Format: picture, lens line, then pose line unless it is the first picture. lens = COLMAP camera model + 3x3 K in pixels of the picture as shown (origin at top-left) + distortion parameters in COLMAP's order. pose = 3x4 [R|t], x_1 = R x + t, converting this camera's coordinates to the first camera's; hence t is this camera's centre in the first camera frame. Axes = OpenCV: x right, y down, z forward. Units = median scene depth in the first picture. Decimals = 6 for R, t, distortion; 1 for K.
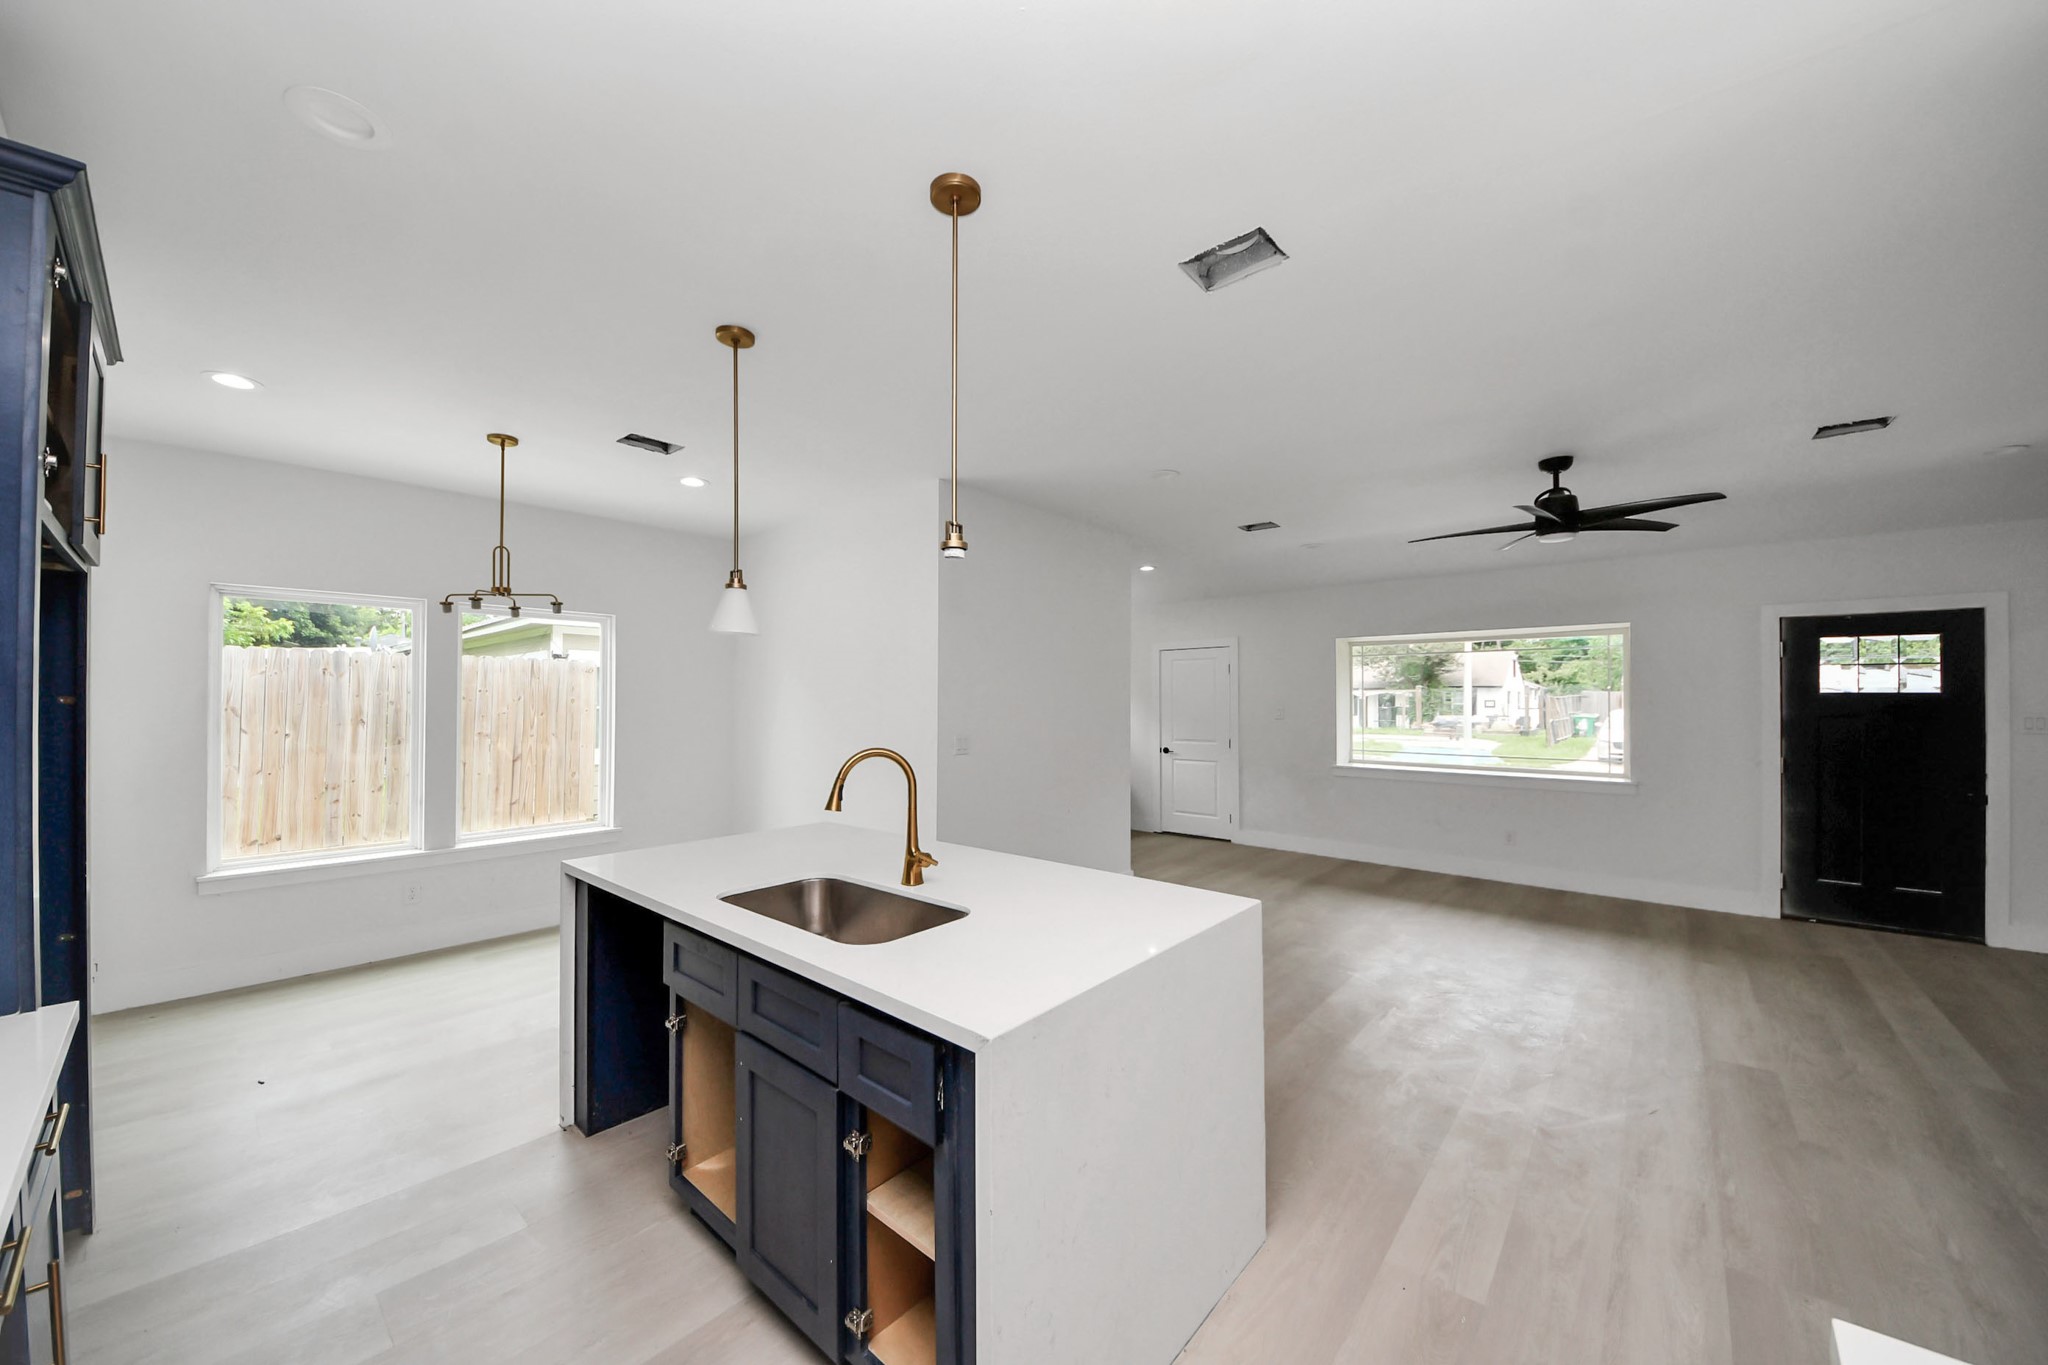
lens RADIAL K [[731.5, 0, 1020.4], [0, 731.5, 692.3], [0, 0, 1]] dist [0.006657, -0.006988]
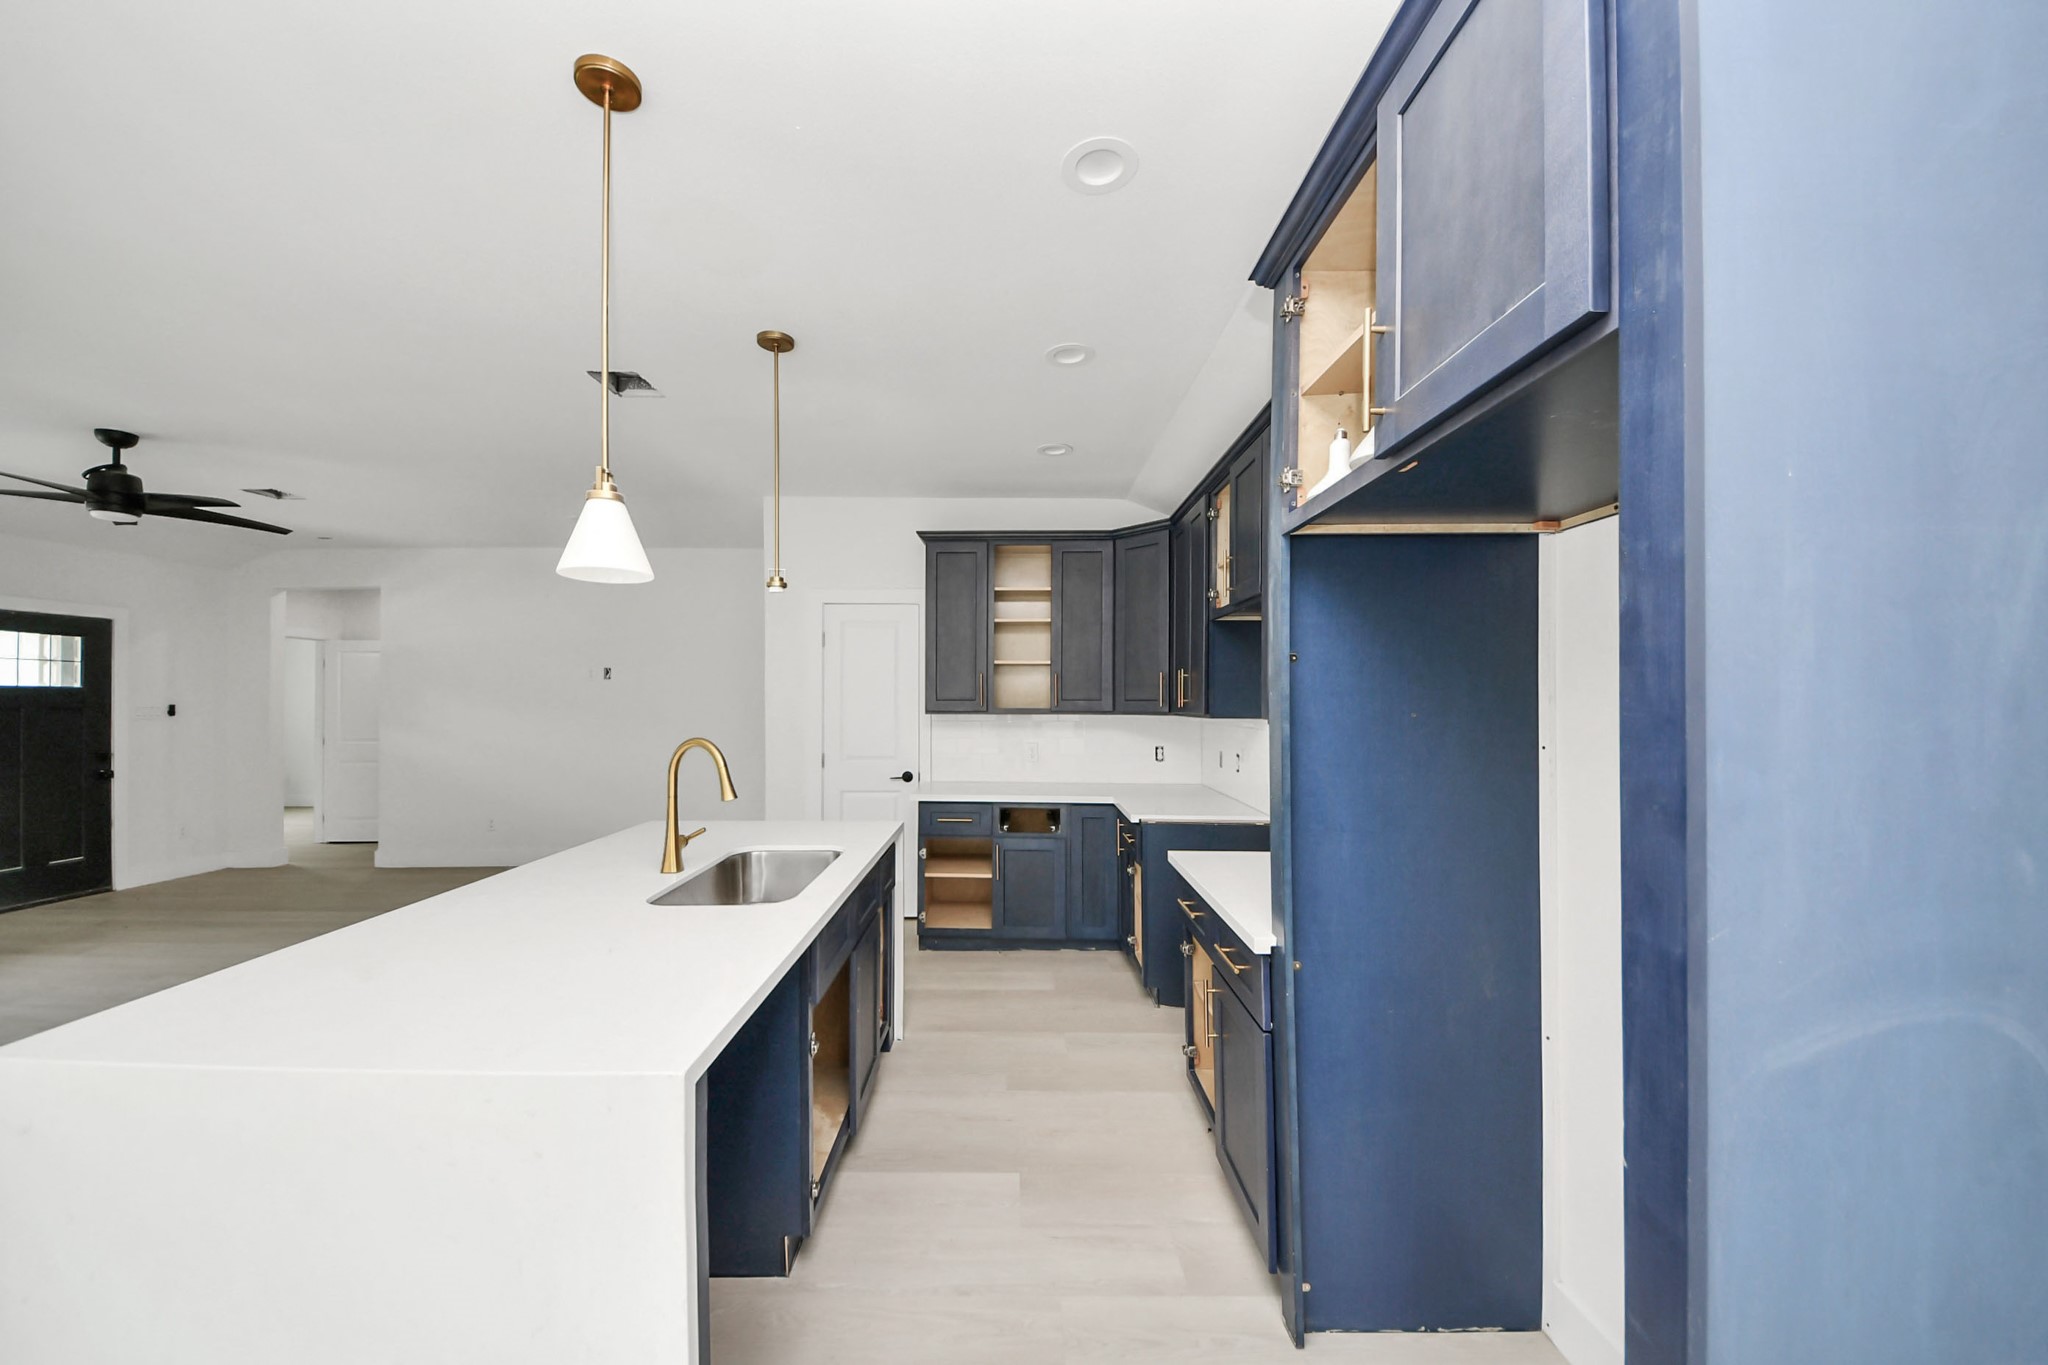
lens RADIAL K [[731.5, 0, 1003.1], [0, 731.5, 689.8], [0, 0, 1]] dist [0.006657, -0.006988]
pose [[-0.656627, 0.005194, 0.754197, -0.535523], [-0.008247, 0.999867, -0.014066, 0.007941], [-0.754170, -0.015456, -0.656497, 0.585228]]
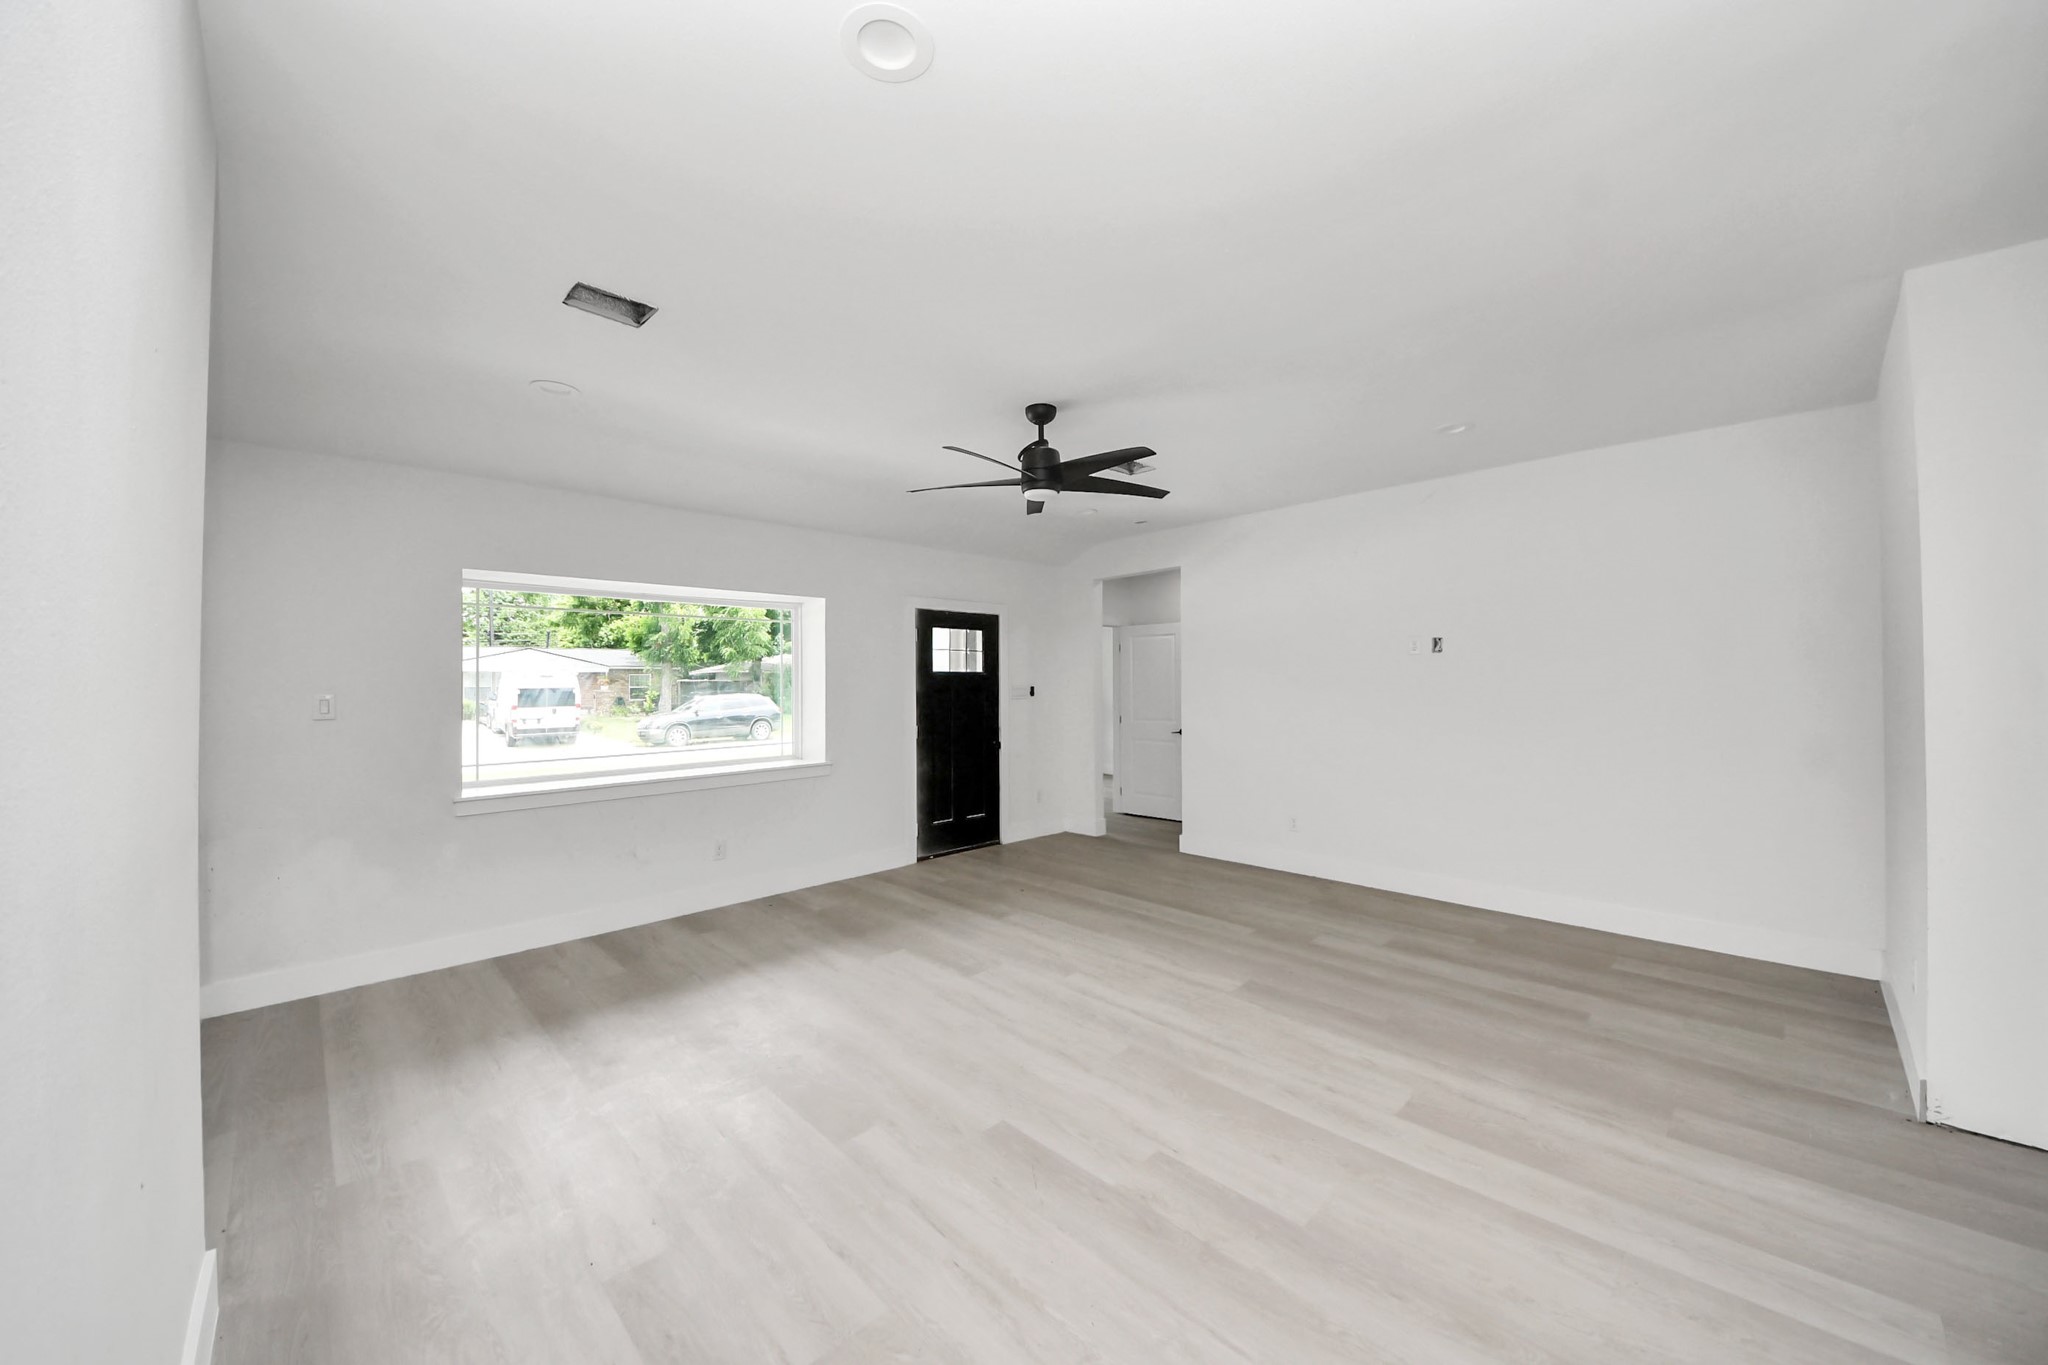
lens RADIAL K [[731.5, 0, 1003.9], [0, 731.5, 676.2], [0, 0, 1]] dist [0.006657, -0.006988]
pose [[0.095401, 0.003569, 0.995433, -0.126554], [-0.003763, 0.999988, -0.003224, 0.011490], [-0.995432, -0.003438, 0.095413, 0.744925]]
